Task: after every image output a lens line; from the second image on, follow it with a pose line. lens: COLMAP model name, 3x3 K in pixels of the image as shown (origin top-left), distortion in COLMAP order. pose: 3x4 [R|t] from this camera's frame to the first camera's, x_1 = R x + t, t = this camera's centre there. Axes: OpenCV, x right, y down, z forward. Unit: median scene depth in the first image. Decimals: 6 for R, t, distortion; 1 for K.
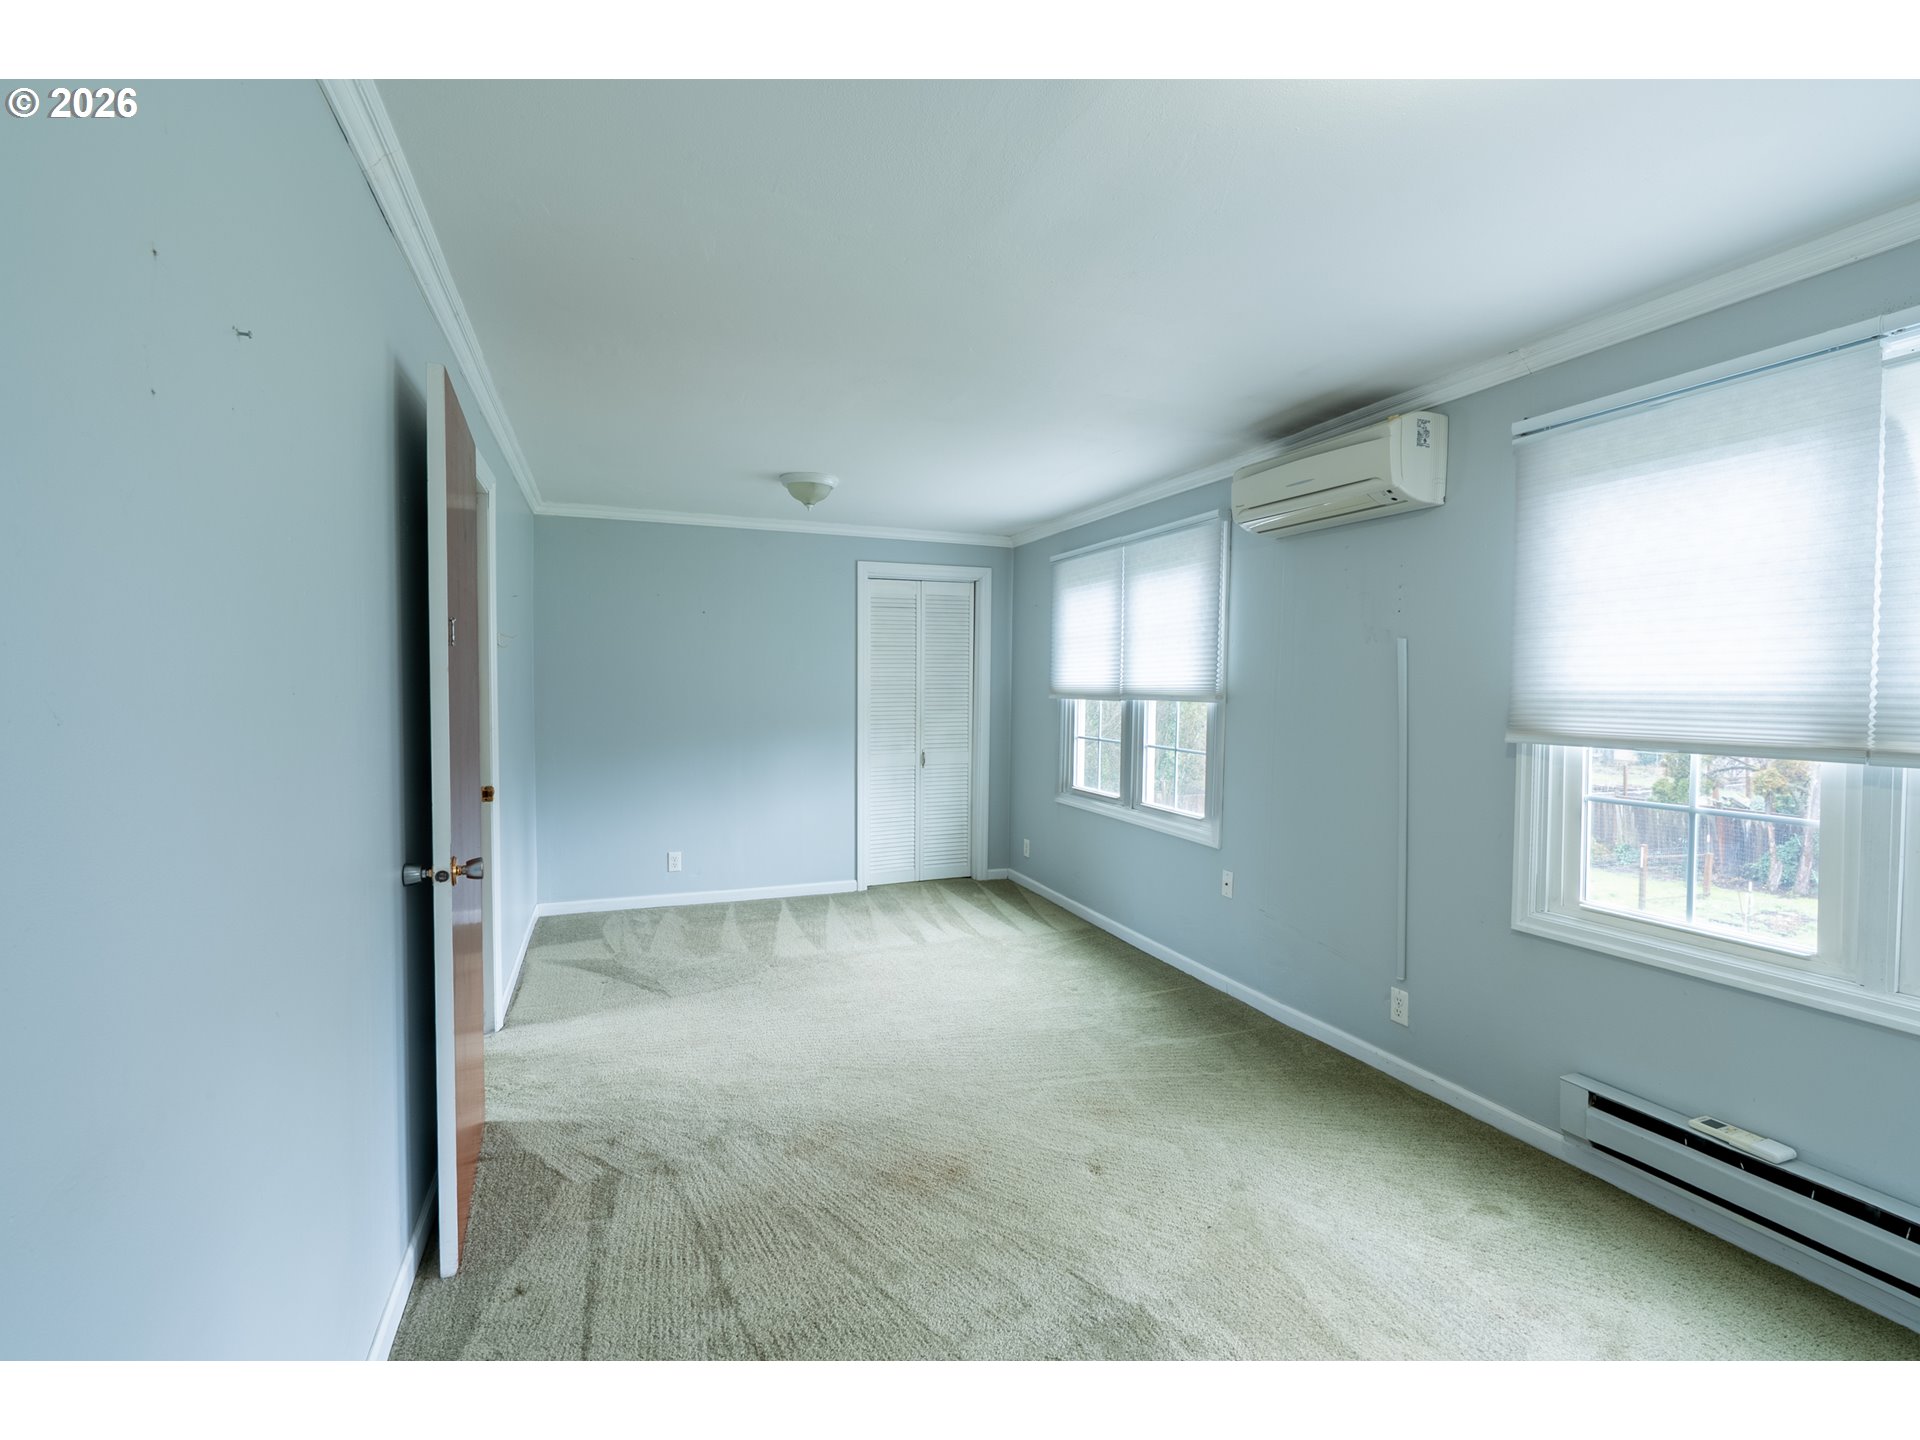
lens RADIAL K [[889.0, 0, 963.5], [0, 889.0, 716.2], [0, 0, 1]] dist [0.002689, 0.000466]
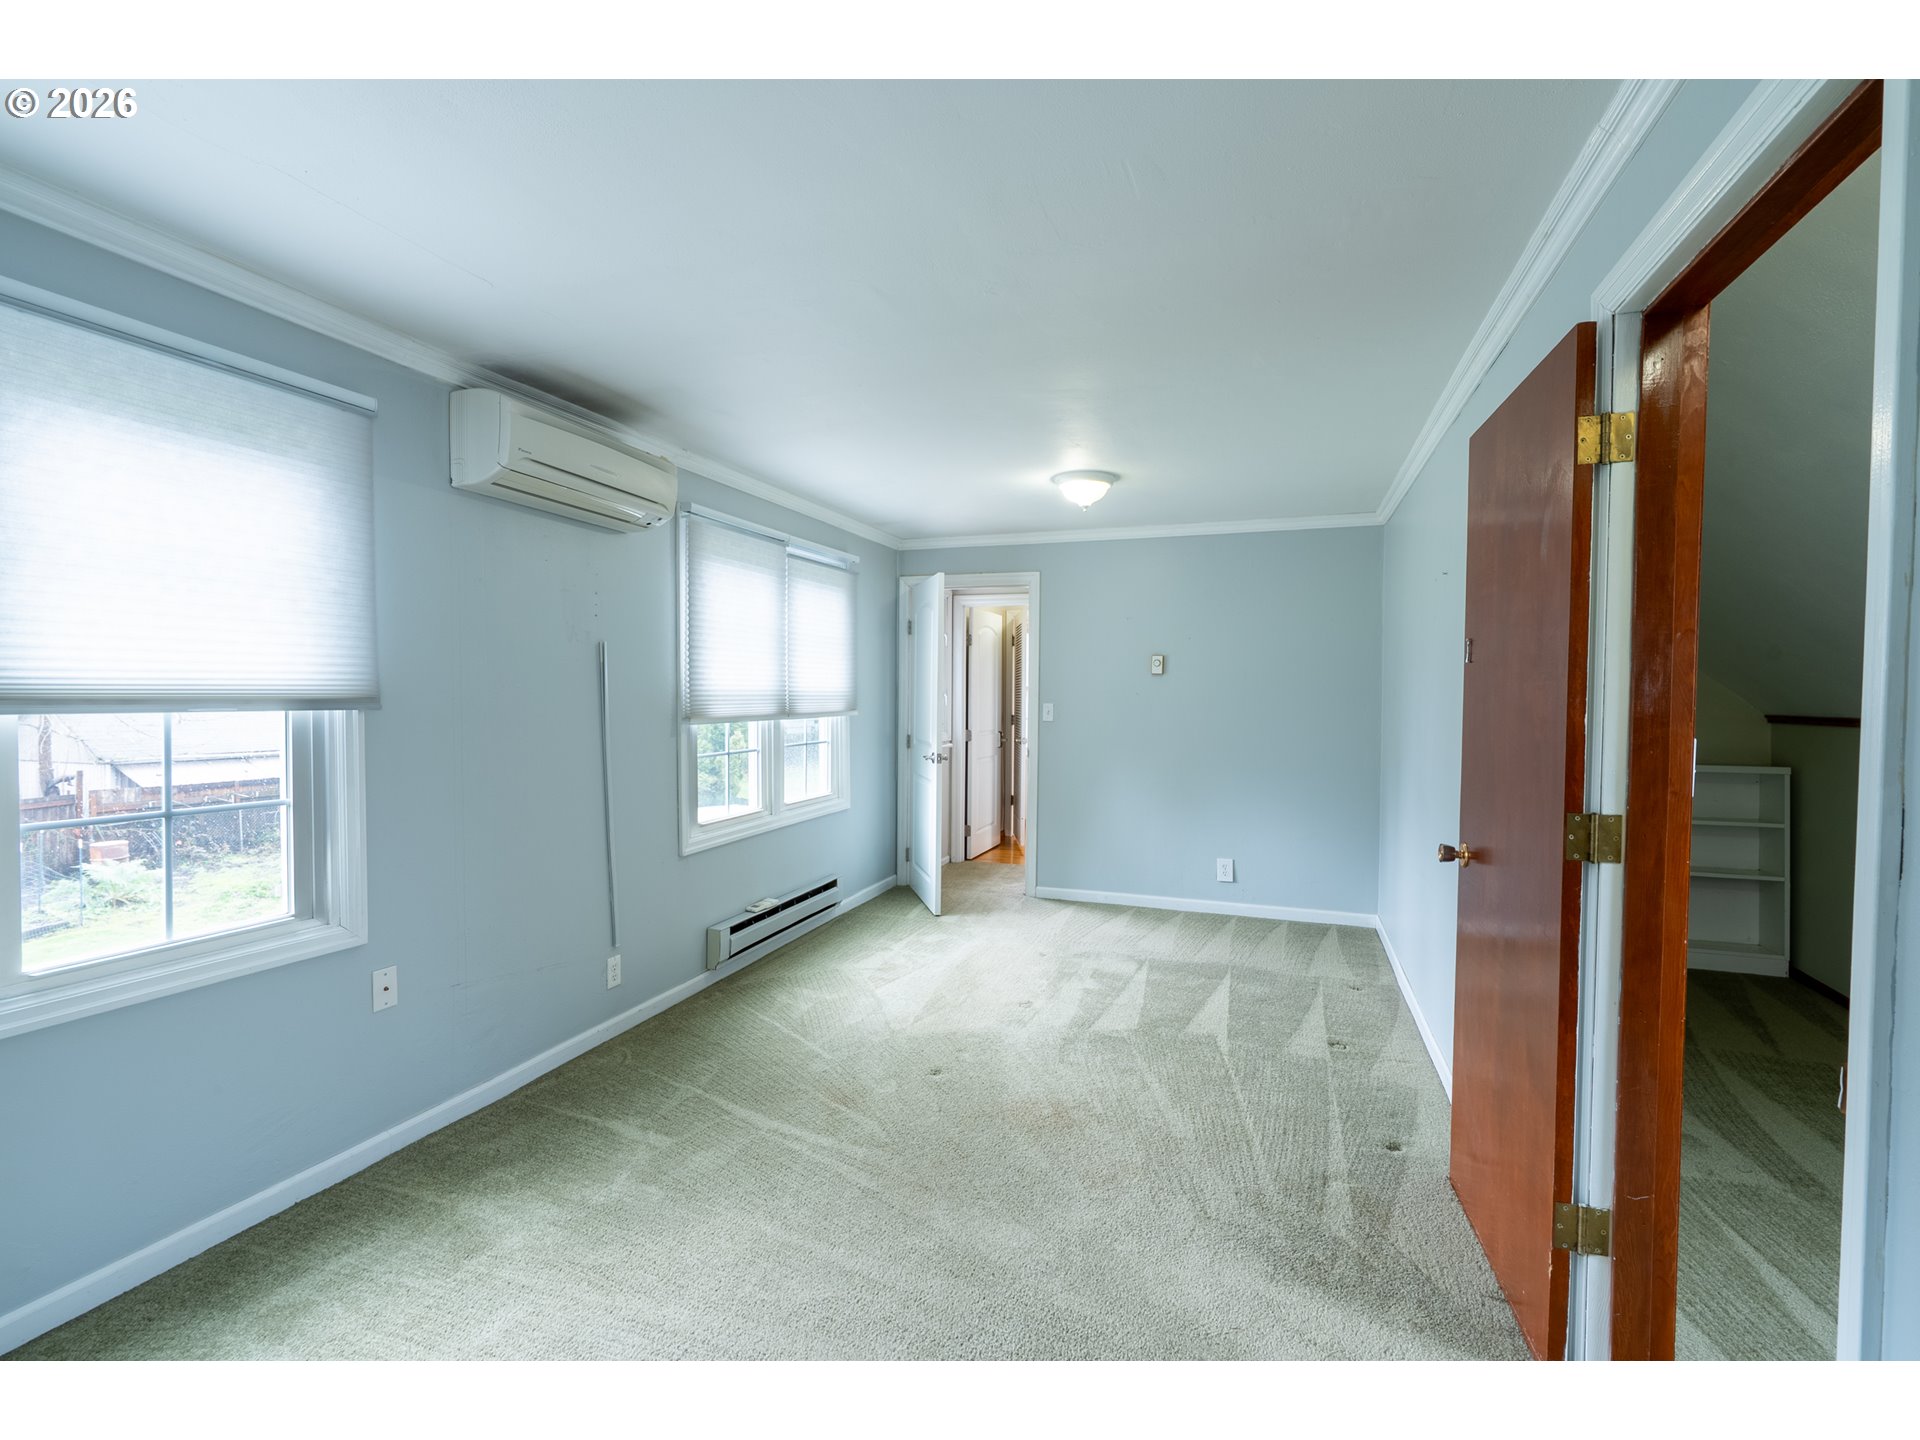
lens RADIAL K [[889.0, 0, 963.5], [0, 889.0, 716.2], [0, 0, 1]] dist [0.002689, 0.000466]
pose [[-0.757683, -0.037295, 0.651556, -0.557736], [0.001899, 0.998236, 0.059348, -0.060082], [-0.652620, 0.046205, -0.756275, 1.536934]]
